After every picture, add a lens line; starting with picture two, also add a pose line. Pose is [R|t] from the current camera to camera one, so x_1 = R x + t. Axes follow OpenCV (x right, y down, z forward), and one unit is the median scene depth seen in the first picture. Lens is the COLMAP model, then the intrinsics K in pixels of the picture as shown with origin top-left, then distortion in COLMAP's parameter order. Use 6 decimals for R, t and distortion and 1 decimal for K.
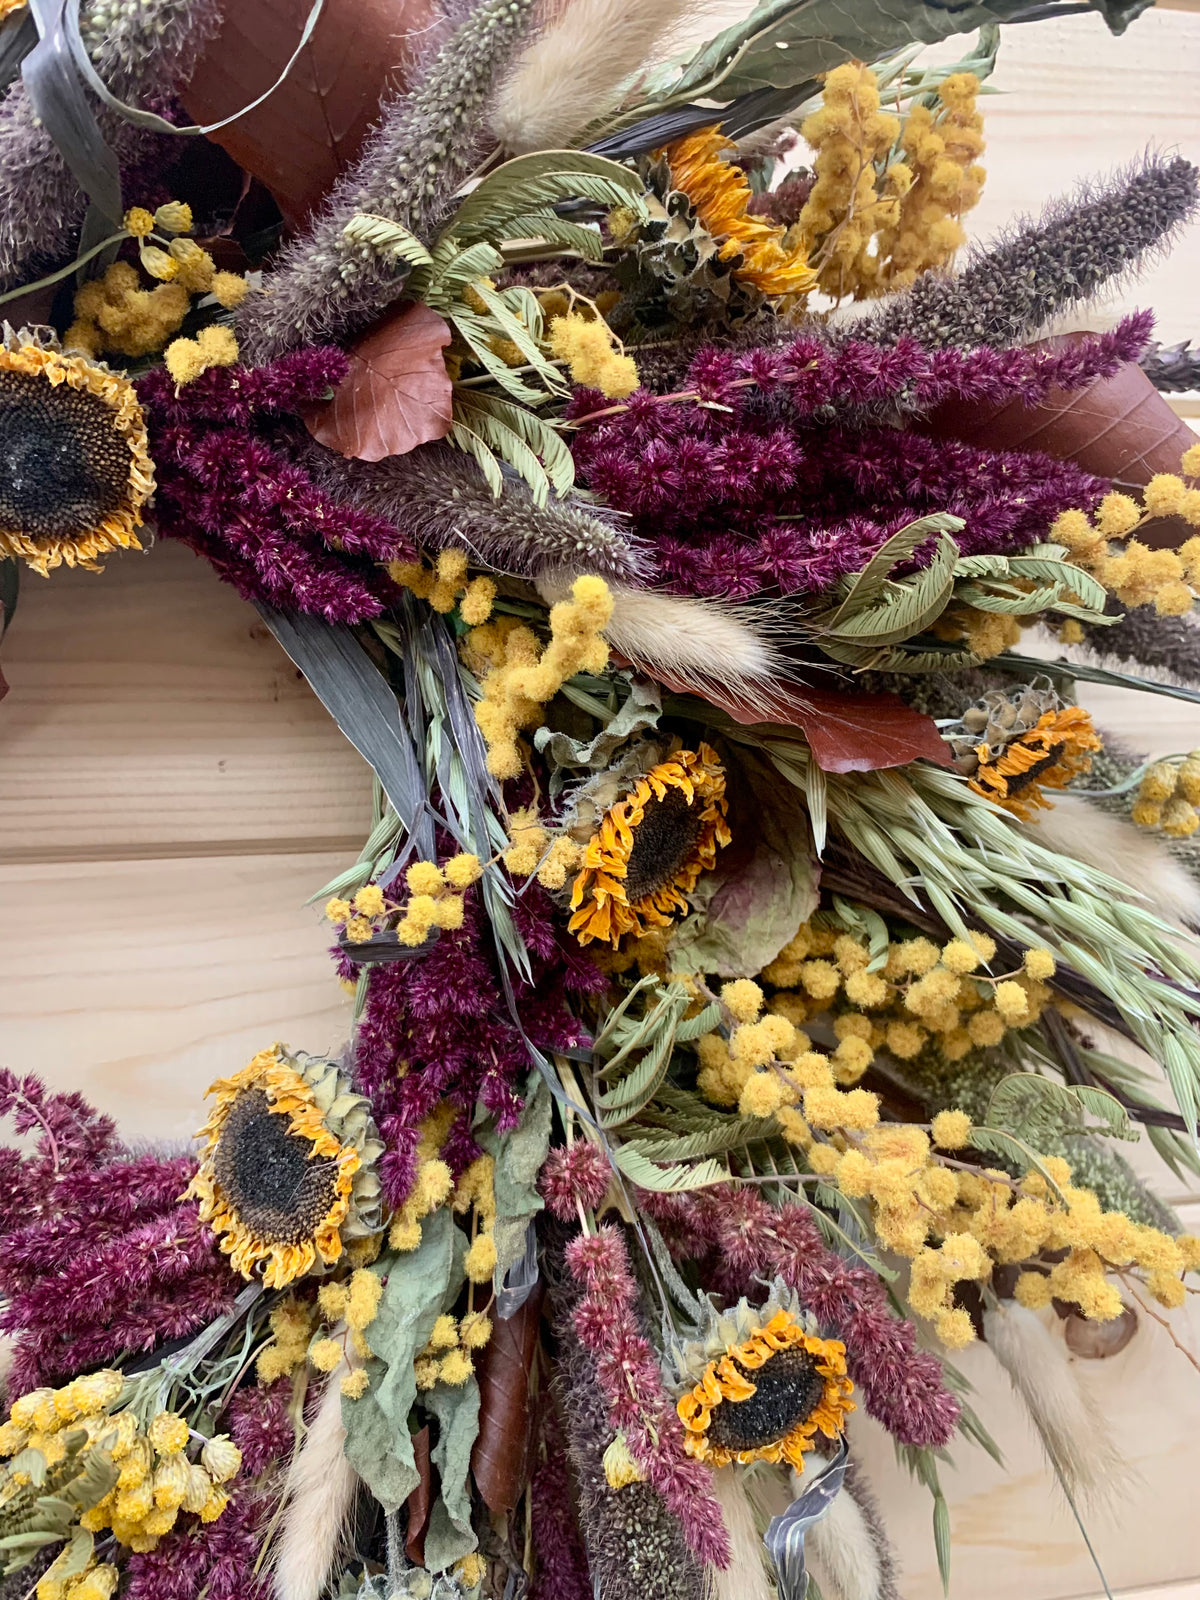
lens RADIAL K [[1261.7, 0, 594.2], [0, 1261.7, 789.9], [0, 0, 1]] dist [0.072985, -0.127133]
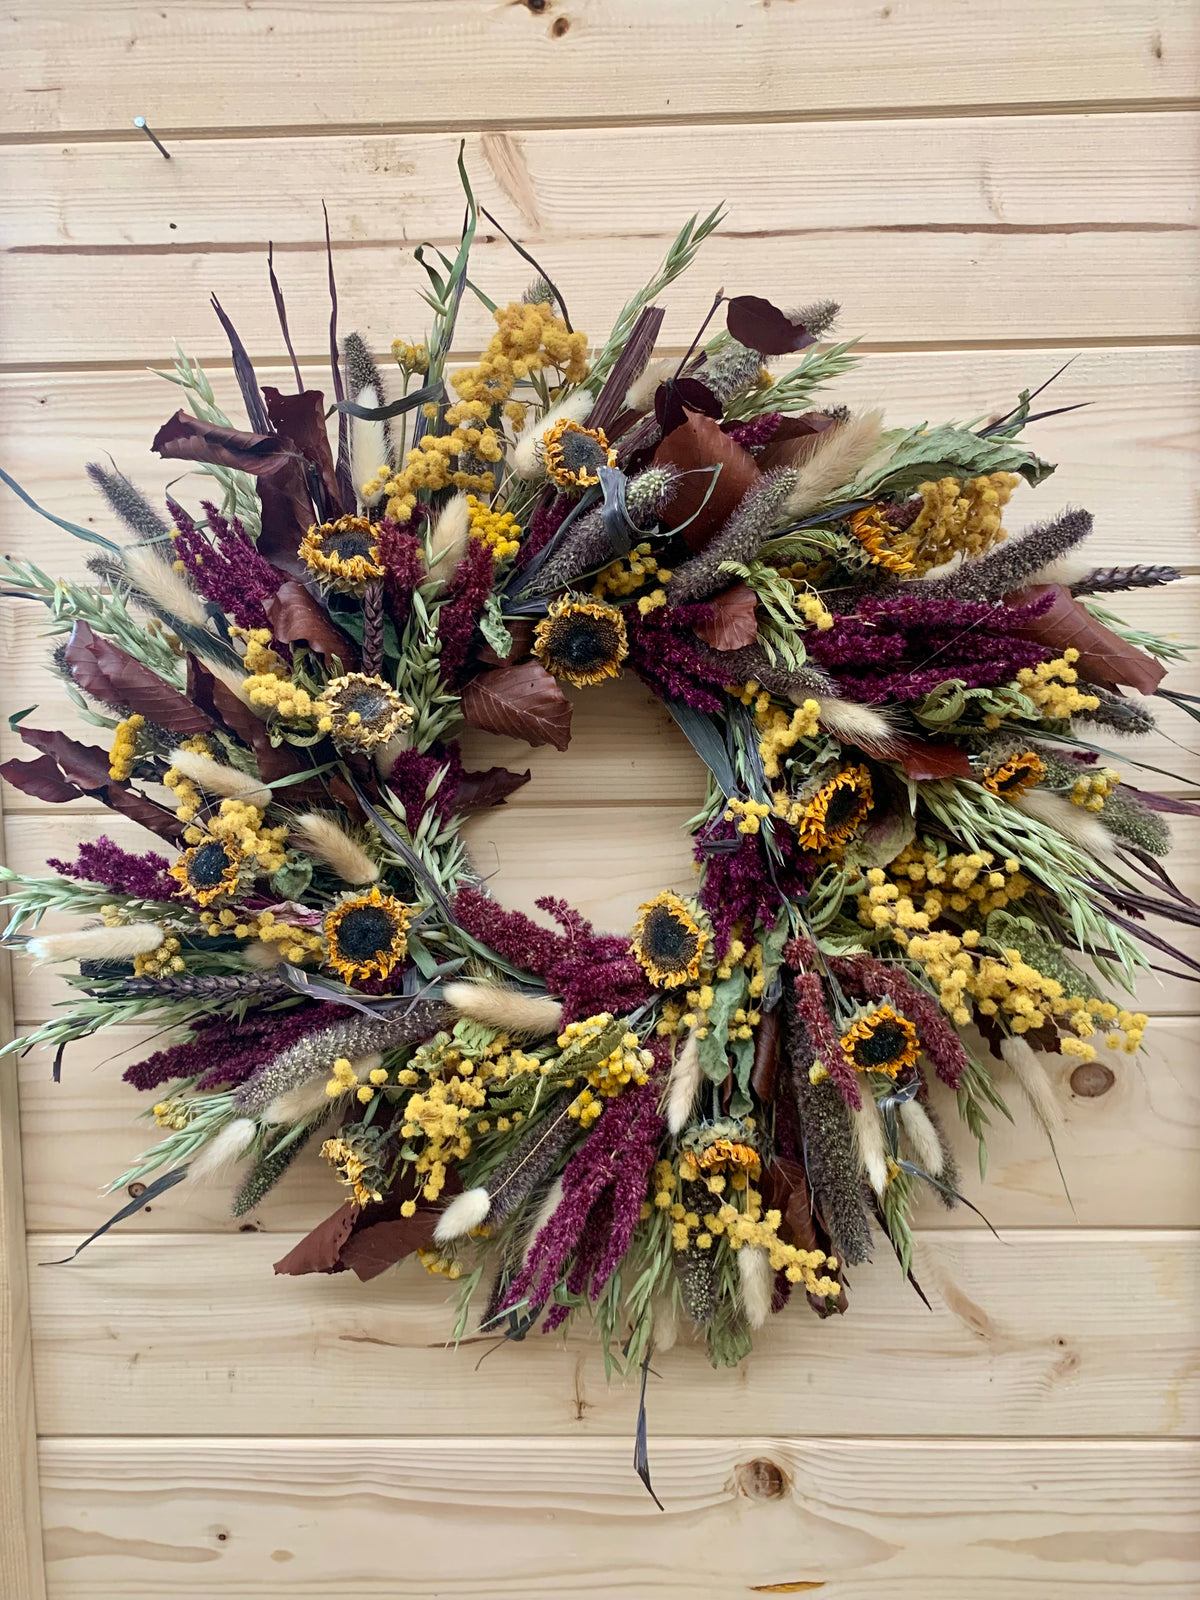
lens RADIAL K [[1291.9, 0, 576.4], [0, 1291.9, 792.4], [0, 0, 1]] dist [0.081932, -0.114921]
pose [[0.982050, 0.025035, -0.186952, 0.021081], [-0.017603, 0.998992, 0.041305, -0.073321], [0.187797, -0.037273, 0.981500, -1.390669]]
